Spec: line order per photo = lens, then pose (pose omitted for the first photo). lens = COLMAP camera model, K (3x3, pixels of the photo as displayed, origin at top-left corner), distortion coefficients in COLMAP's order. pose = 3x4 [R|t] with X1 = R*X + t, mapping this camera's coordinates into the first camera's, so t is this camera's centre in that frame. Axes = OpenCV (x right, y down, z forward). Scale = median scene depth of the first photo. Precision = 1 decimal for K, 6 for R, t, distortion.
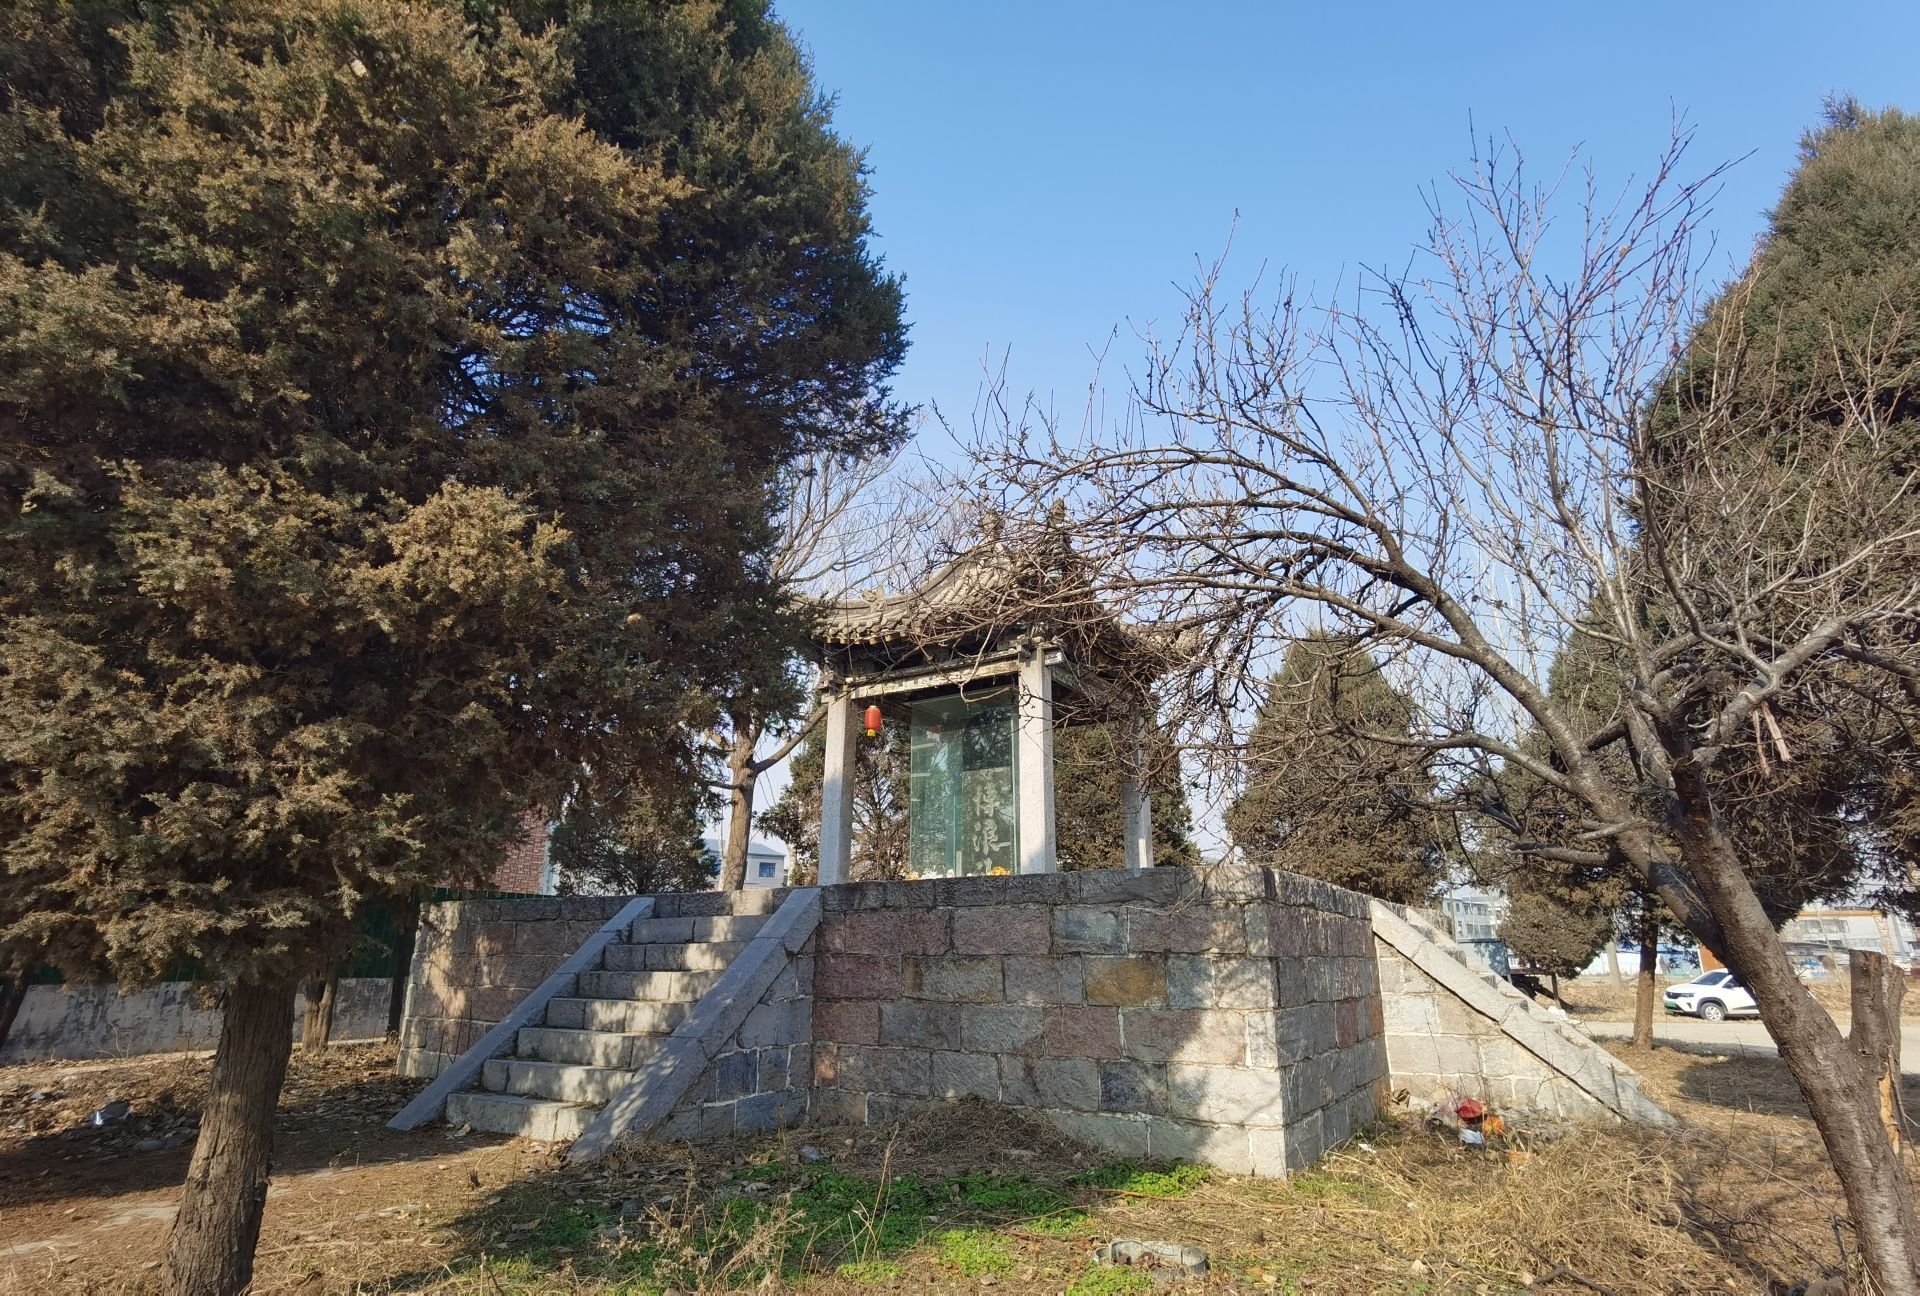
lens RADIAL K [[948.5, 0, 955.1], [0, 948.5, 592.0], [0, 0, 1]] dist [0.013997, 0.000255]
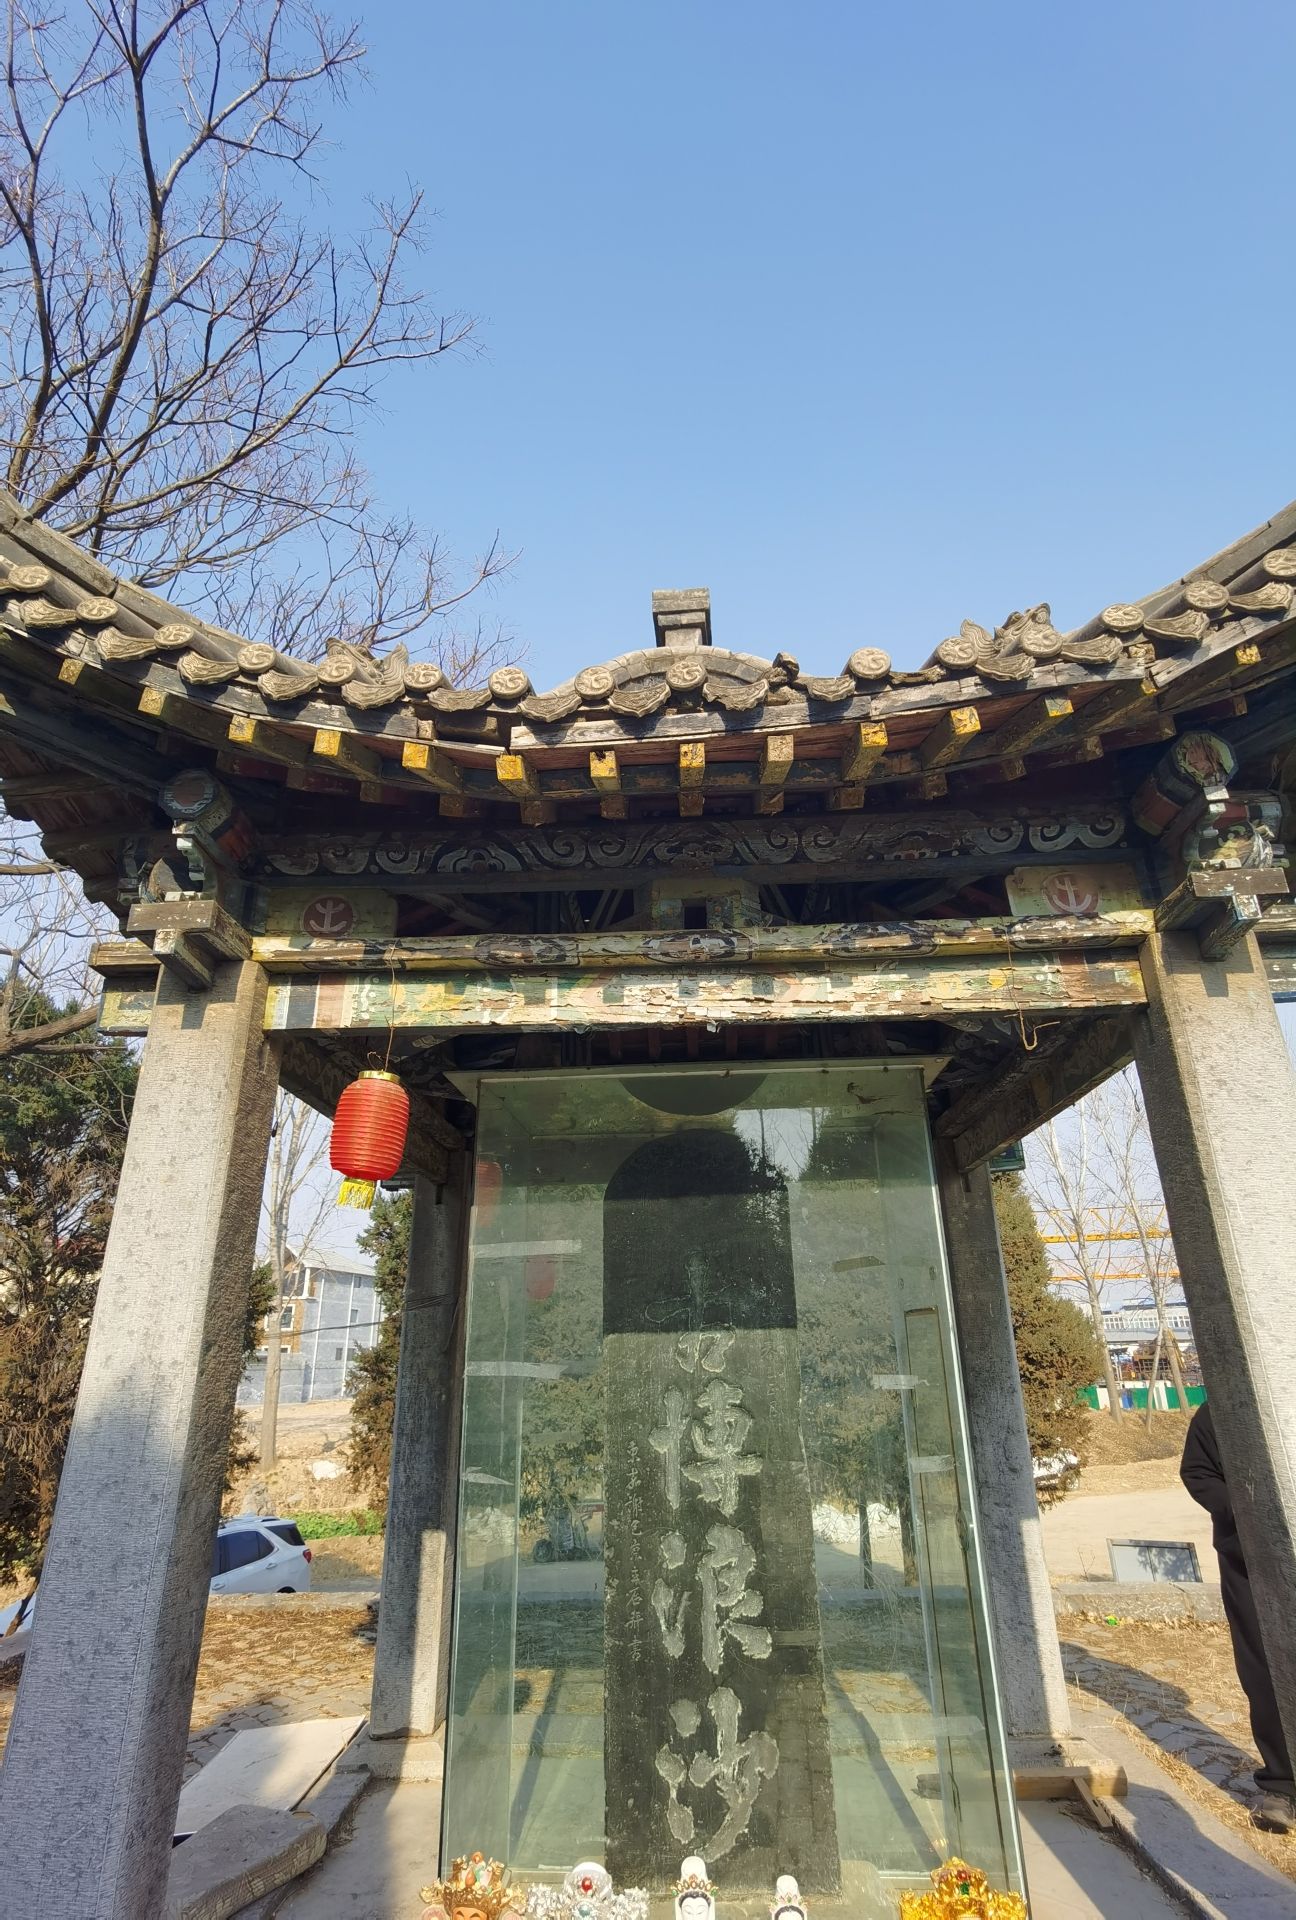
lens RADIAL K [[948.5, 0, 648.0], [0, 948.5, 960.0], [0, 0, 1]] dist [0.013997, 0.000255]
pose [[0.867174, 0.175968, 0.465881, -0.177764], [-0.164589, 0.984193, -0.065380, 0.122107], [-0.470022, -0.019983, 0.882429, 0.960581]]
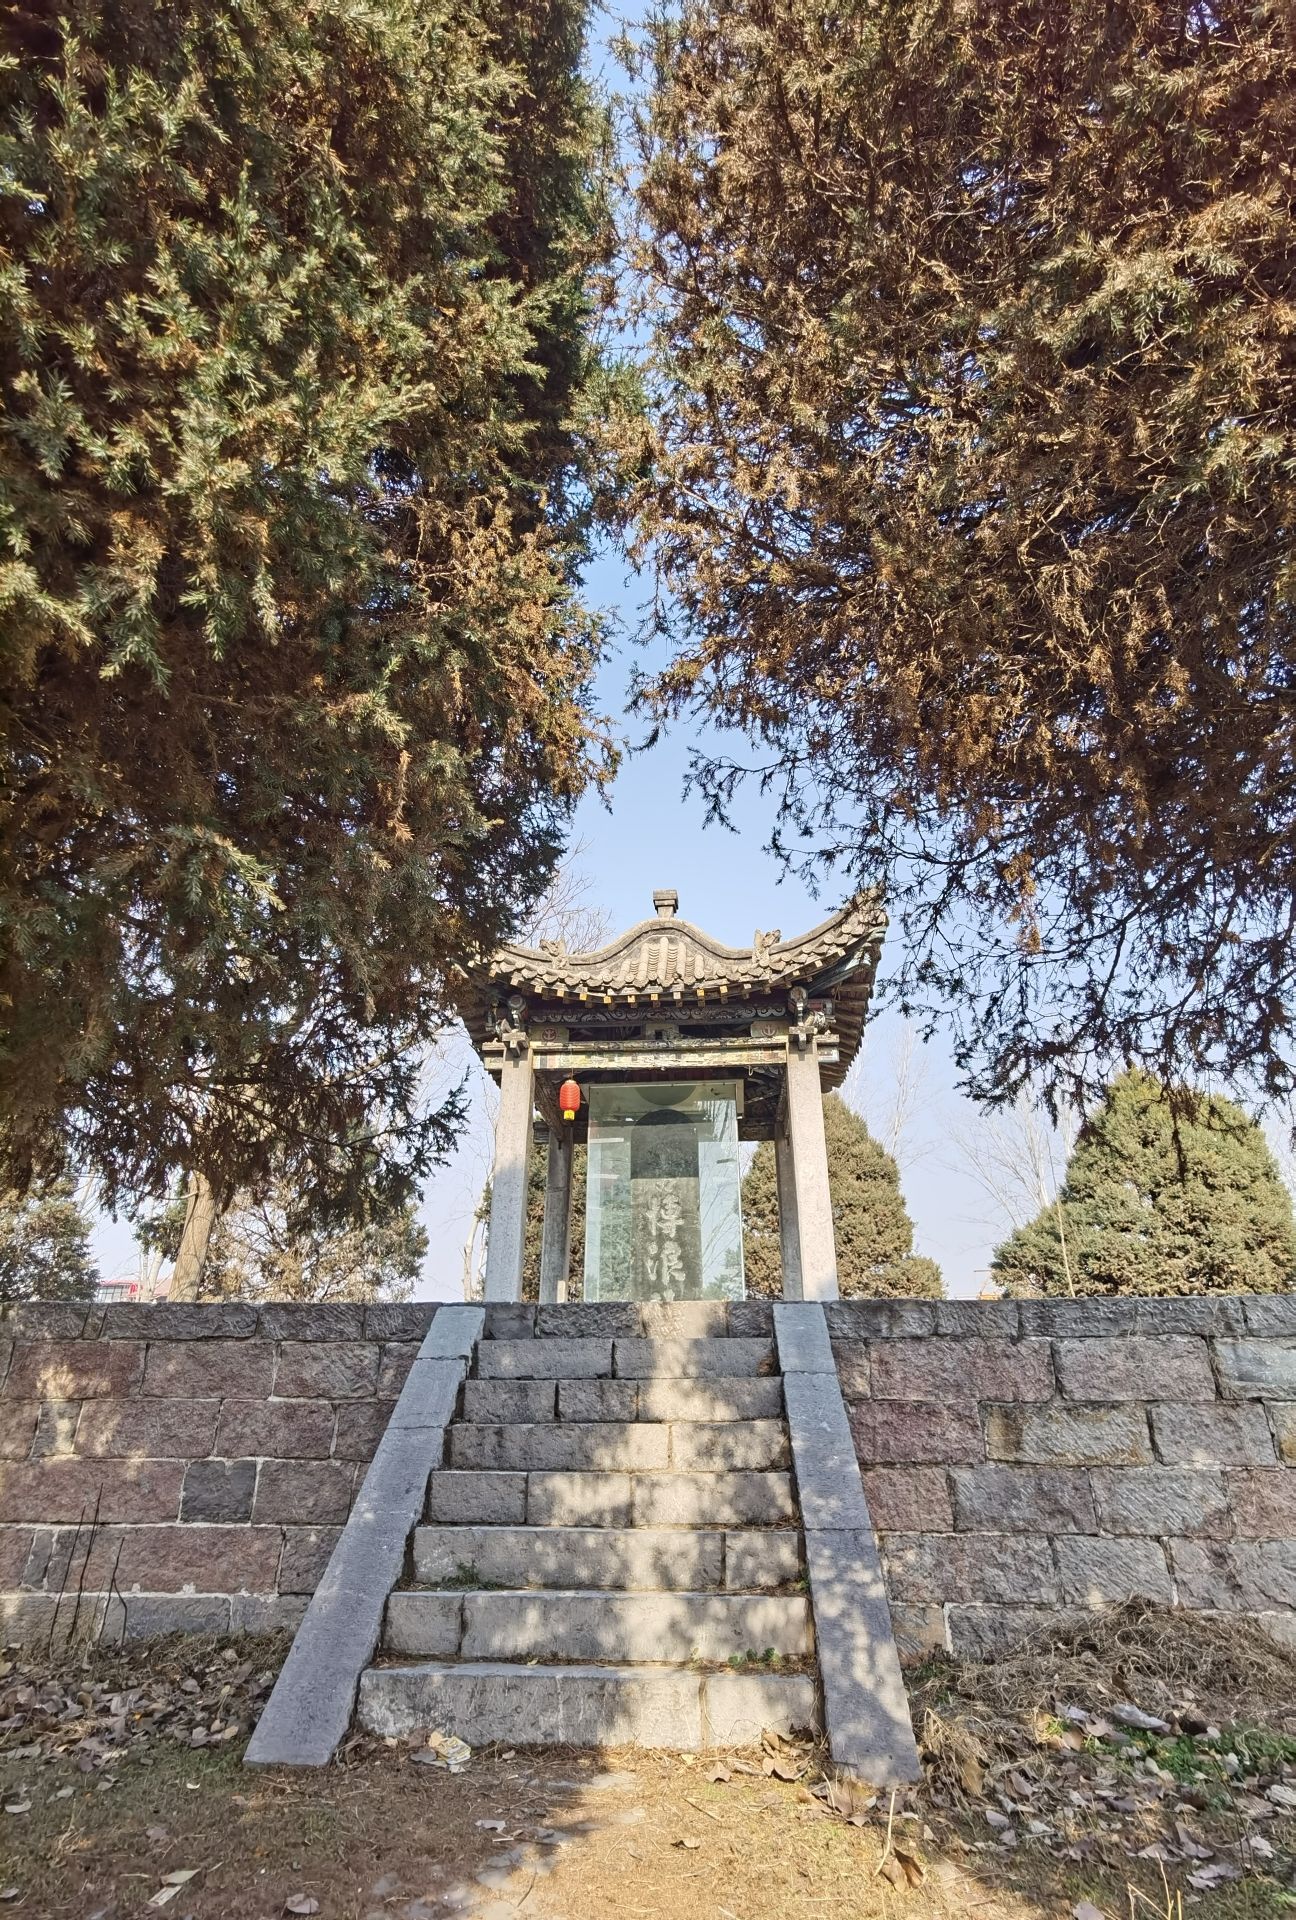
lens RADIAL K [[948.5, 0, 648.0], [0, 948.5, 960.0], [0, 0, 1]] dist [0.013997, 0.000255]
pose [[0.878011, 0.209284, 0.430462, -0.485111], [-0.171567, 0.977191, -0.125150, 0.135763], [-0.446836, 0.036030, 0.893890, 0.325037]]
